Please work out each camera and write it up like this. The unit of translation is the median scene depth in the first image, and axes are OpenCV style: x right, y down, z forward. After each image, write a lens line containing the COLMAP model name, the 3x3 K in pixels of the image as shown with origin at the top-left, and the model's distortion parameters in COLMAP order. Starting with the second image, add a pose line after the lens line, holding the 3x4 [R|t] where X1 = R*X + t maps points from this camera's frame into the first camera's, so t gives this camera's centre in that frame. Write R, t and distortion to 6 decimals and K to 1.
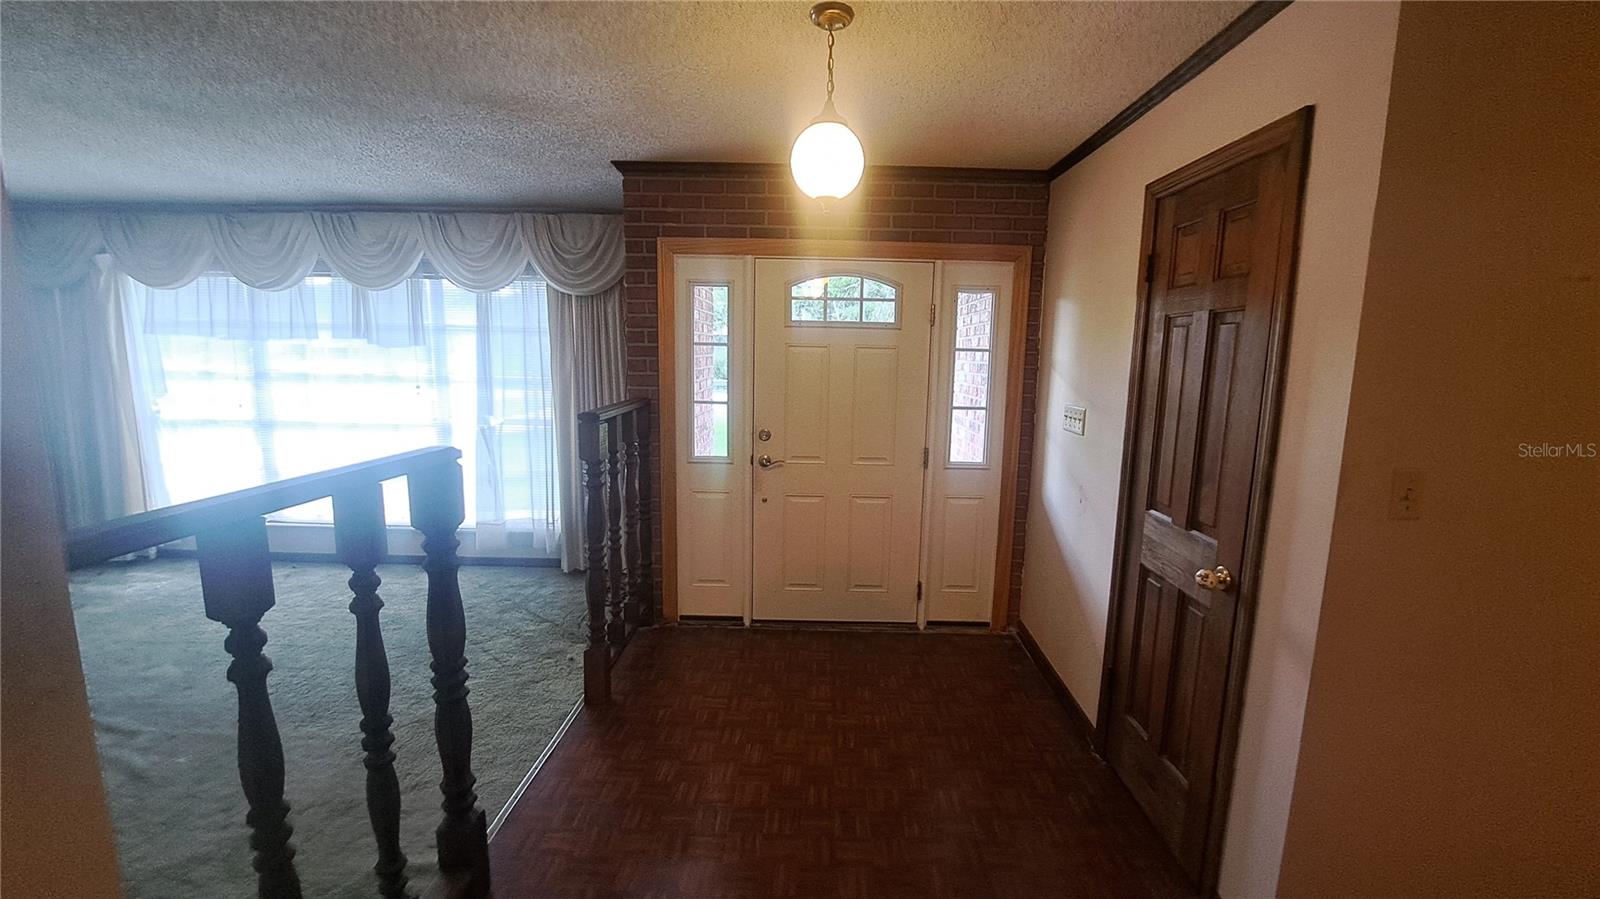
lens RADIAL K [[612.3, 0, 797.8], [0, 612.3, 445.4], [0, 0, 1]] dist [-0.012104, -0.000268]
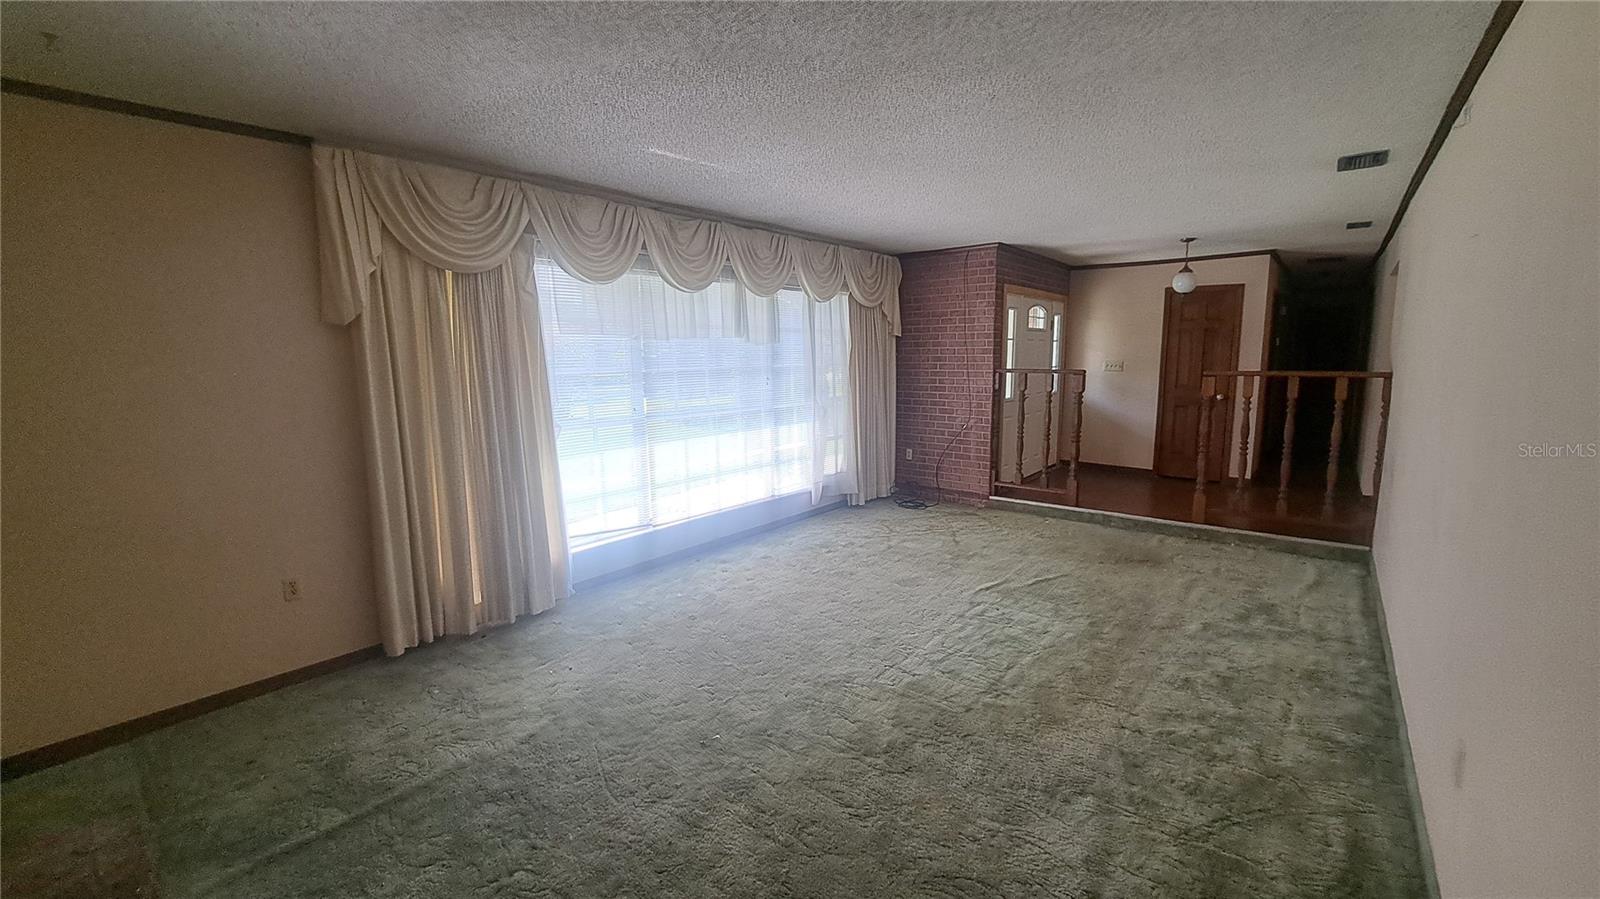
lens RADIAL K [[629.2, 0, 815.9], [0, 629.2, 443.9], [0, 0, 1]] dist [-0.001190, -0.000230]
pose [[0.621866, -0.136597, 0.771119, -1.960891], [0.131315, 0.988917, 0.069280, -0.053267], [-0.772036, 0.058176, 0.632911, 0.221973]]
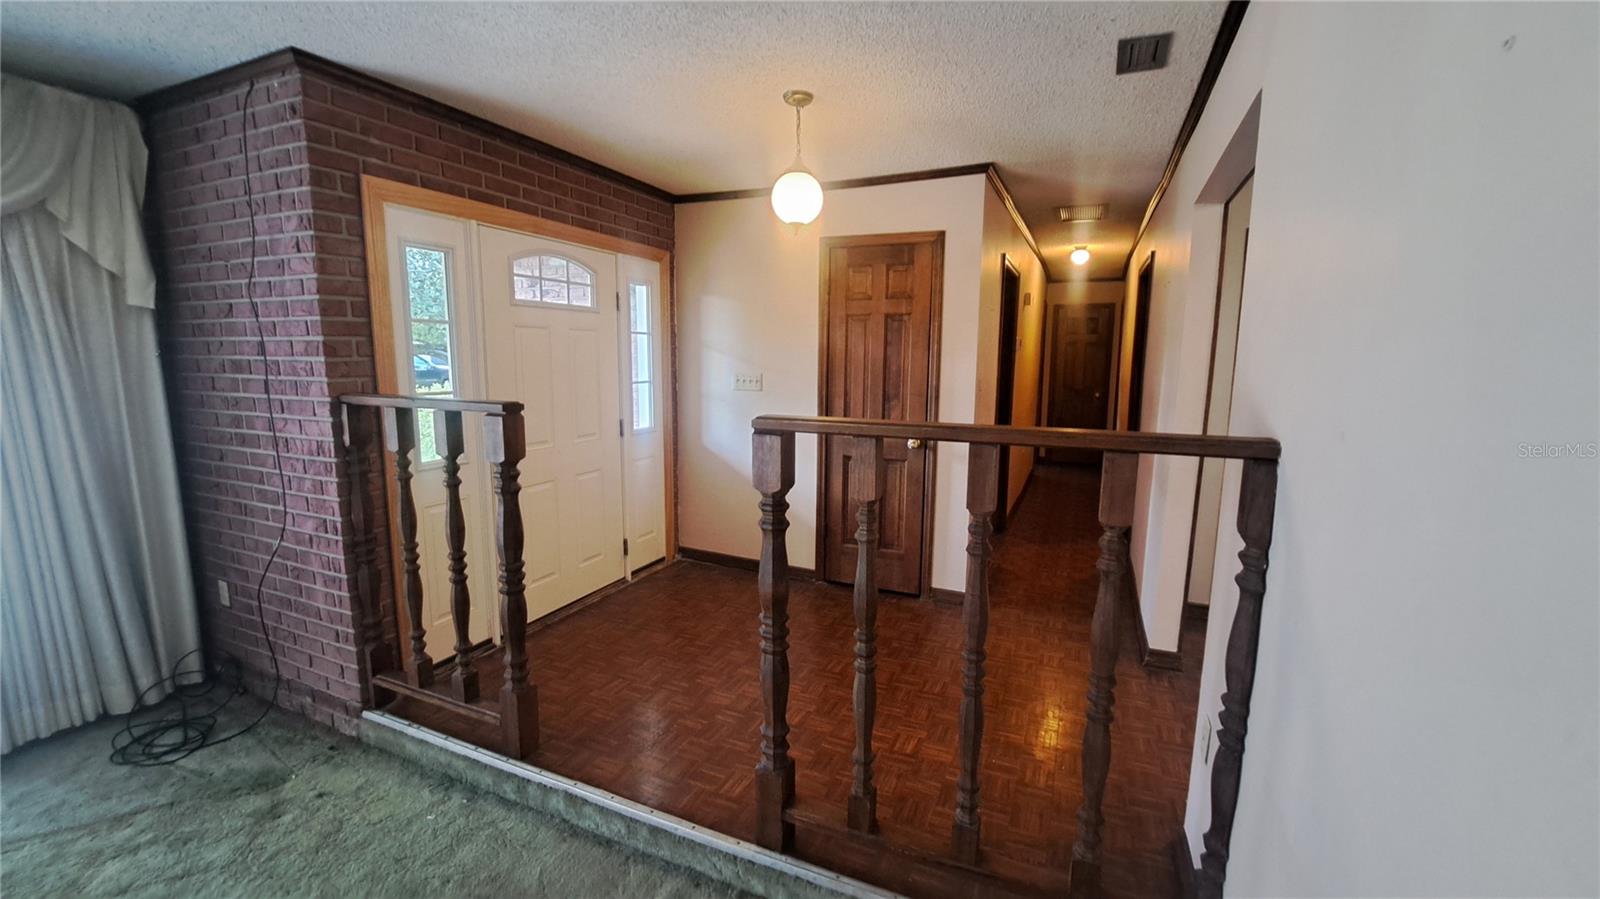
lens RADIAL K [[638.7, 0, 788.6], [0, 638.7, 444.4], [0, 0, 1]] dist [-0.001695, -0.000258]
pose [[0.417182, -0.143964, 0.897348, -0.696116], [0.131969, 0.986505, 0.096914, -0.022734], [-0.899190, 0.077992, 0.430551, 0.209249]]
